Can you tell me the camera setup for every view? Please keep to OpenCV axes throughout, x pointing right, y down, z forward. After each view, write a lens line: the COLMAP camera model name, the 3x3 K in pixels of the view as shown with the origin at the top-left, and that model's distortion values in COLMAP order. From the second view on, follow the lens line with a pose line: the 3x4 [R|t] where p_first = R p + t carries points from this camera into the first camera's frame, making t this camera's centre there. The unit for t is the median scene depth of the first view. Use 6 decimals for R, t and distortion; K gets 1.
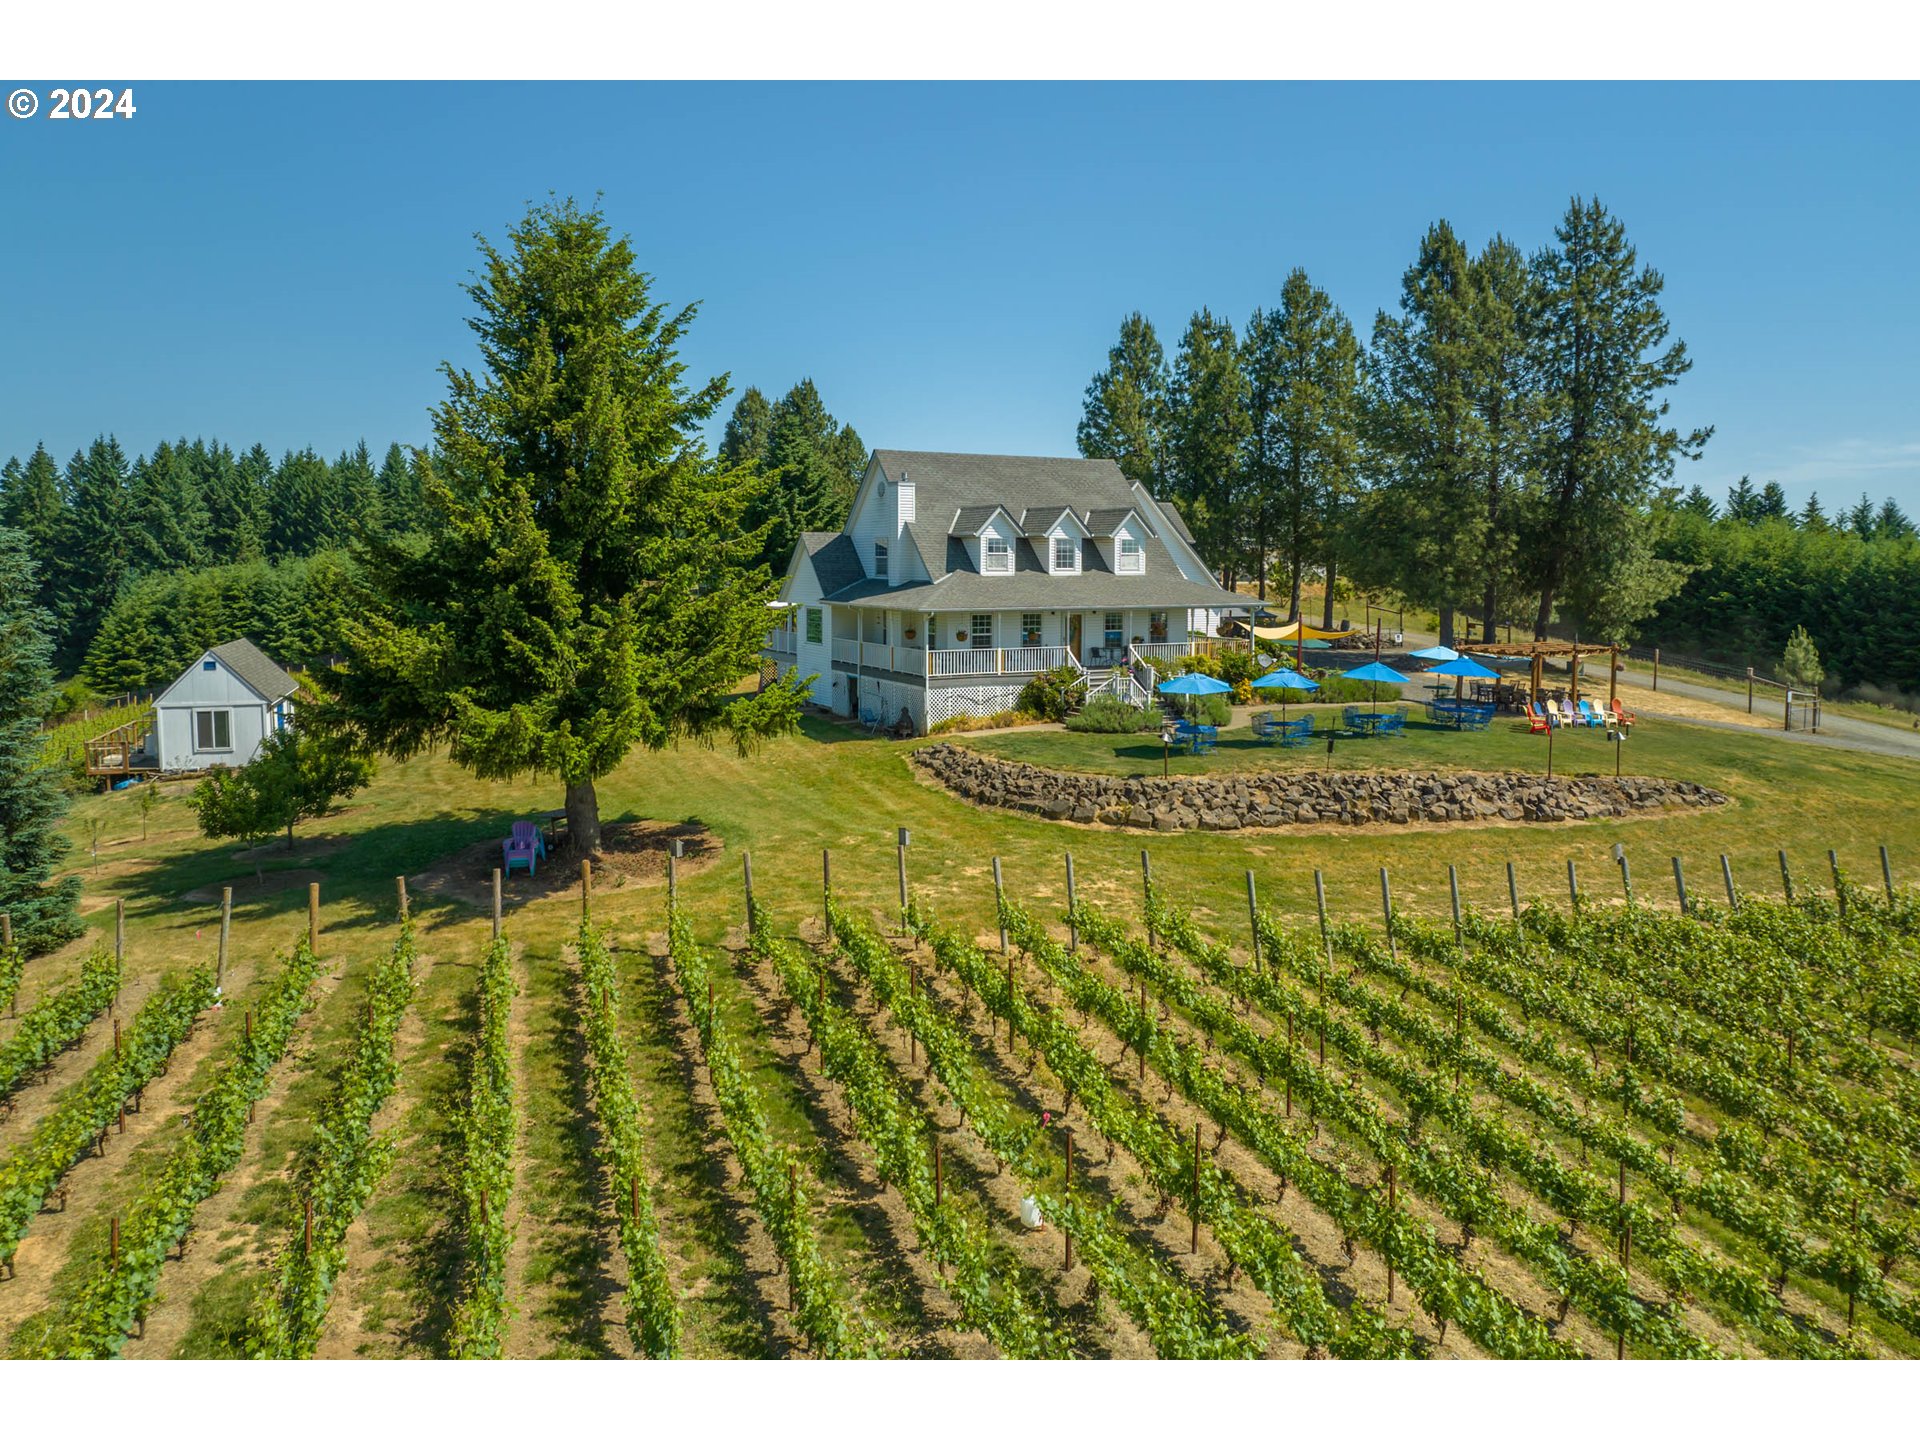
lens RADIAL K [[1349.5, 0, 960.0], [0, 1349.5, 660.0], [0, 0, 1]] dist [-0.036444, -0.001818]
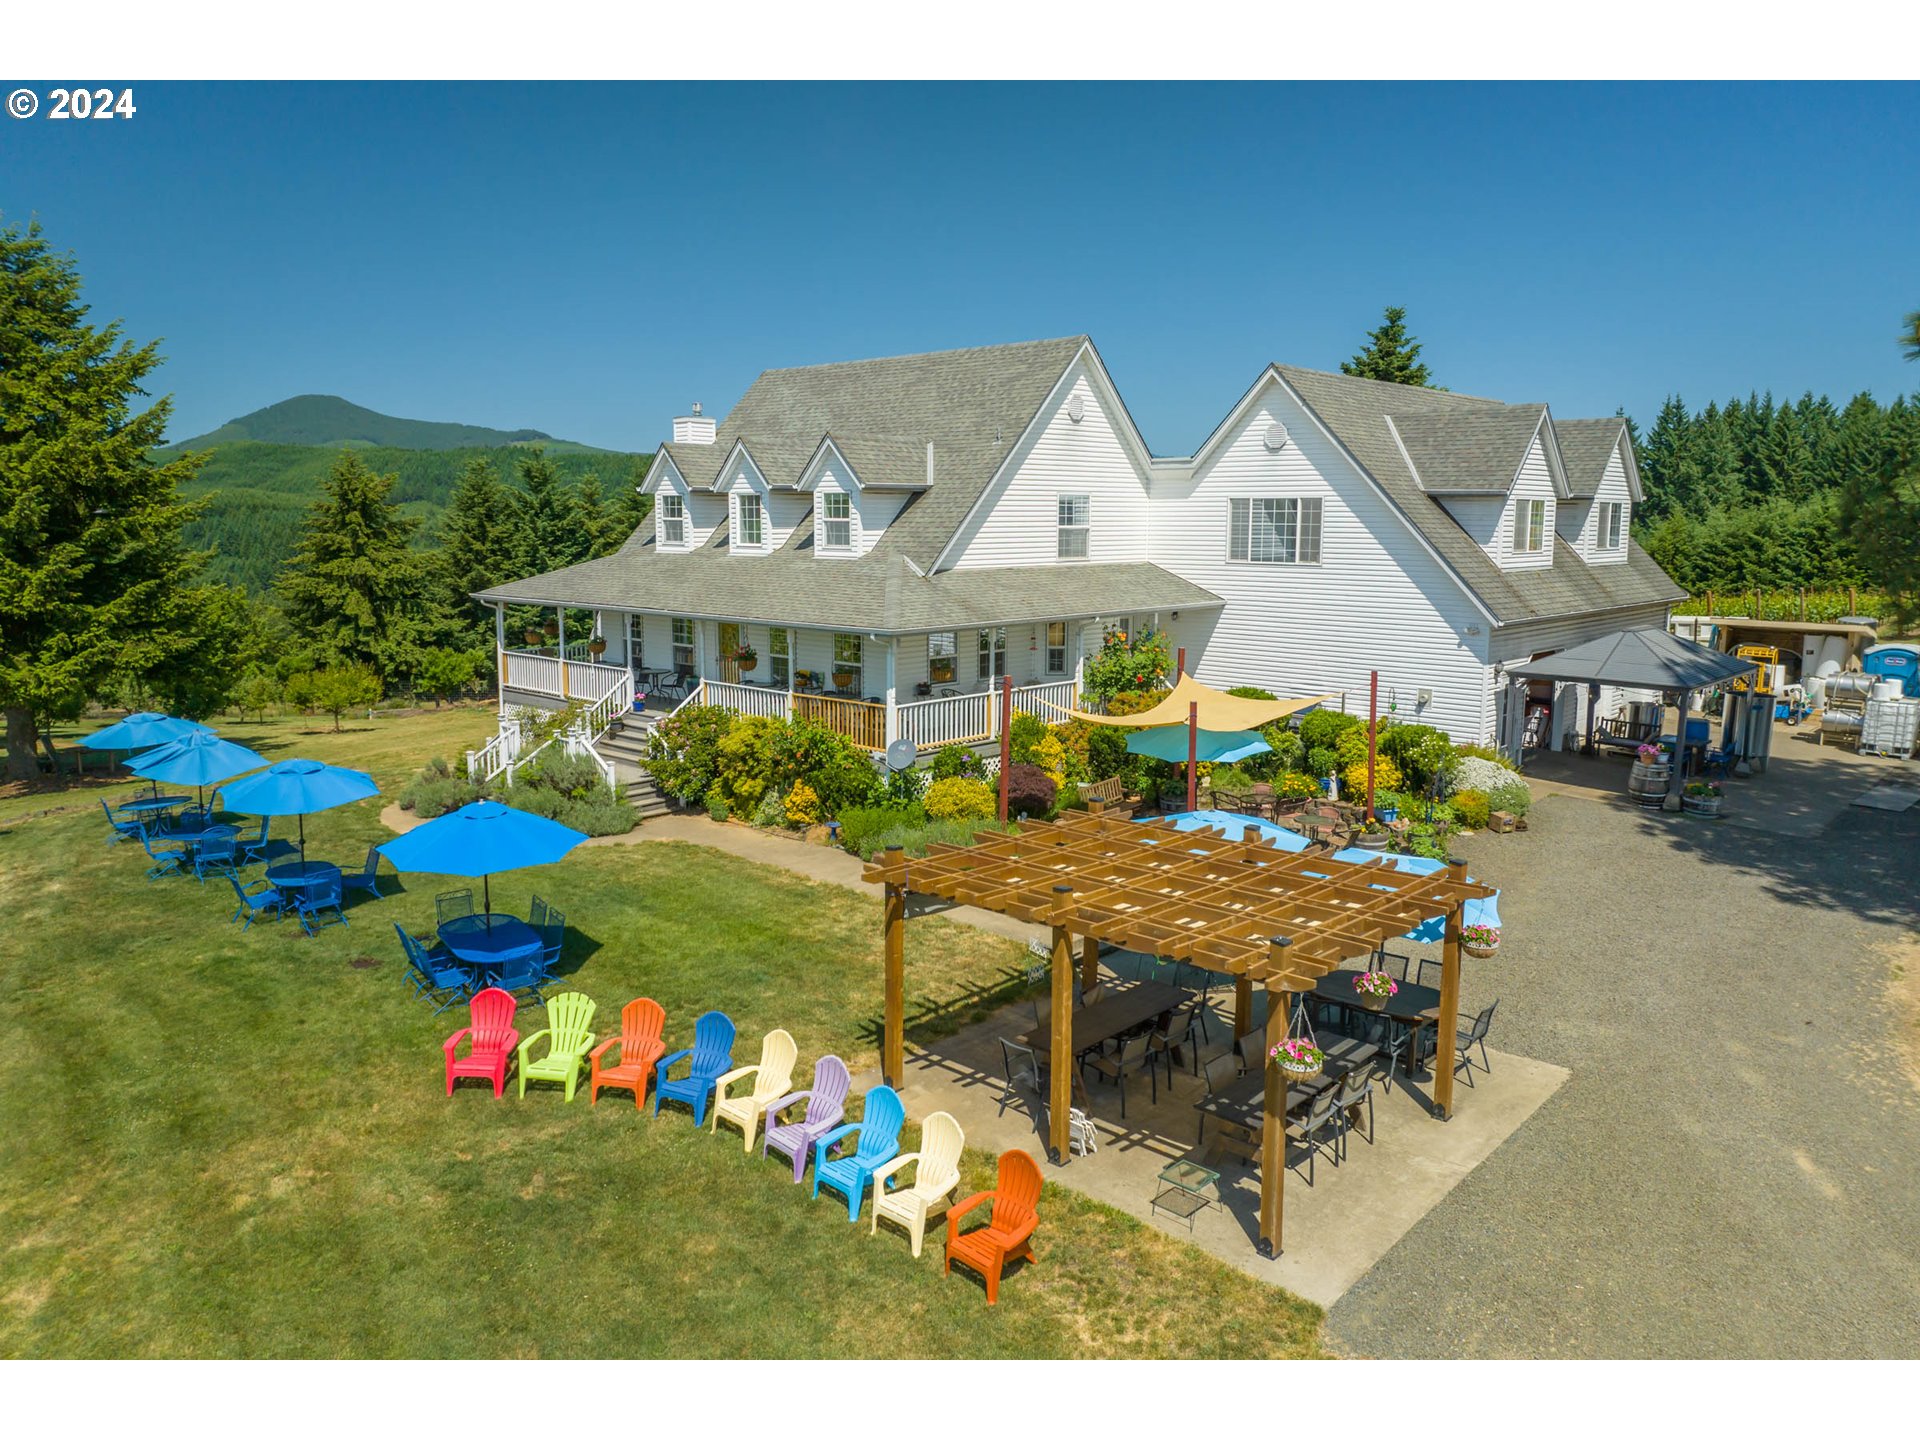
lens RADIAL K [[1350.6, 0, 960.0], [0, 1350.6, 720.0], [0, 0, 1]] dist [-0.037803, -0.003601]
pose [[0.323831, 0.140253, -0.935661, 0.543698], [-0.074085, 0.989674, 0.122709, -0.056776], [0.943210, 0.029581, 0.330878, 0.716948]]
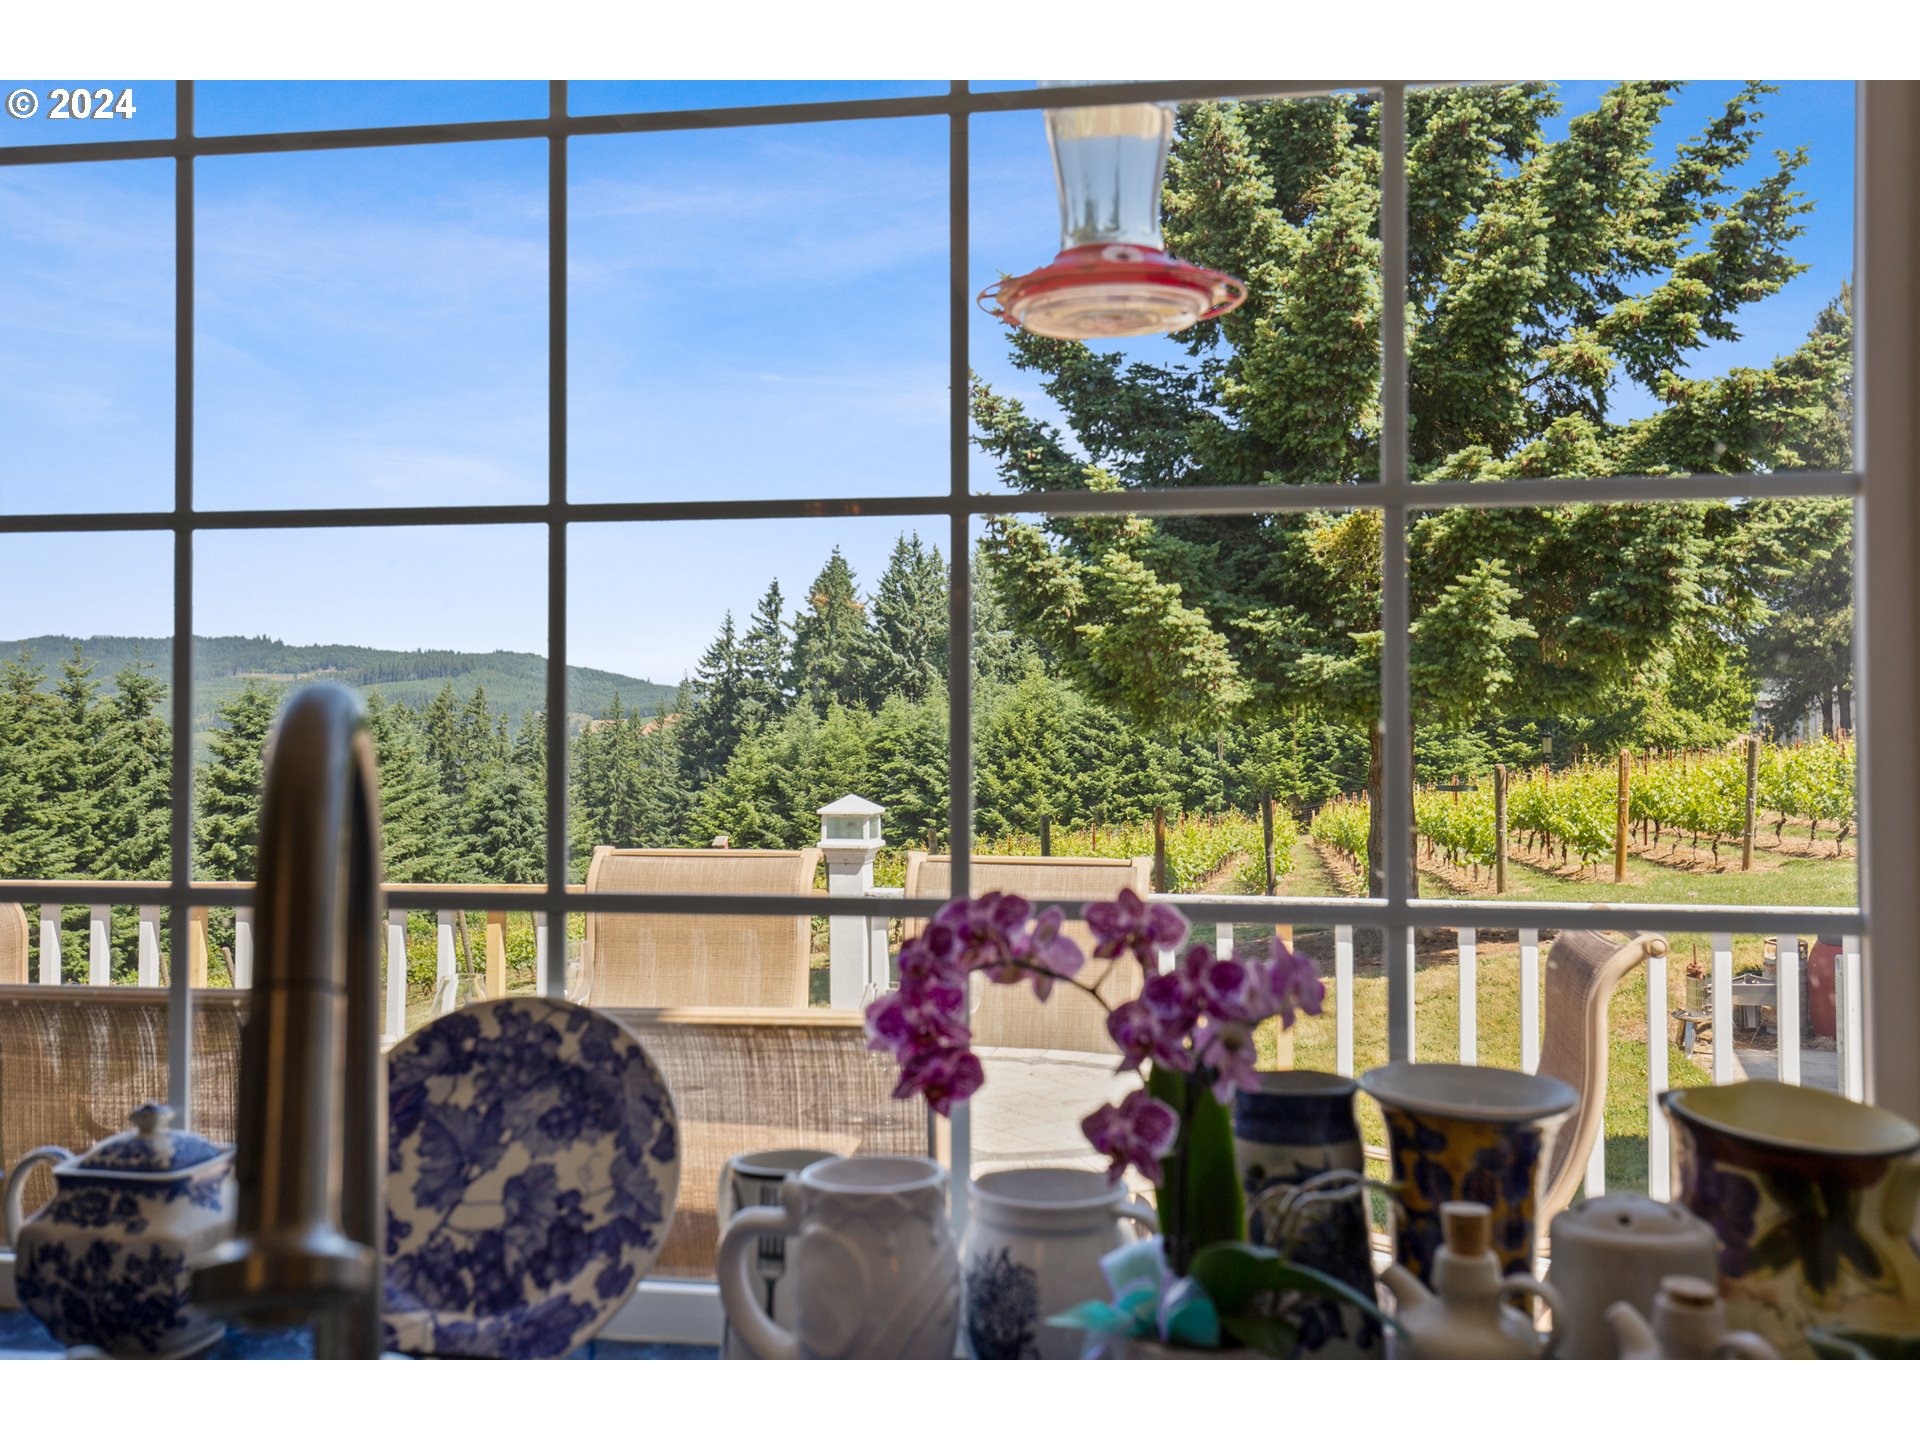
lens RADIAL K [[1879.3, 0, 960.0], [0, 1879.3, 720.0], [0, 0, 1]] dist [0.018408, 0.011569]
pose [[0.786138, -0.004350, -0.618036, -0.026935], [-0.043600, 0.997094, -0.062477, -0.028379], [0.616511, 0.076062, 0.783664, 0.949758]]
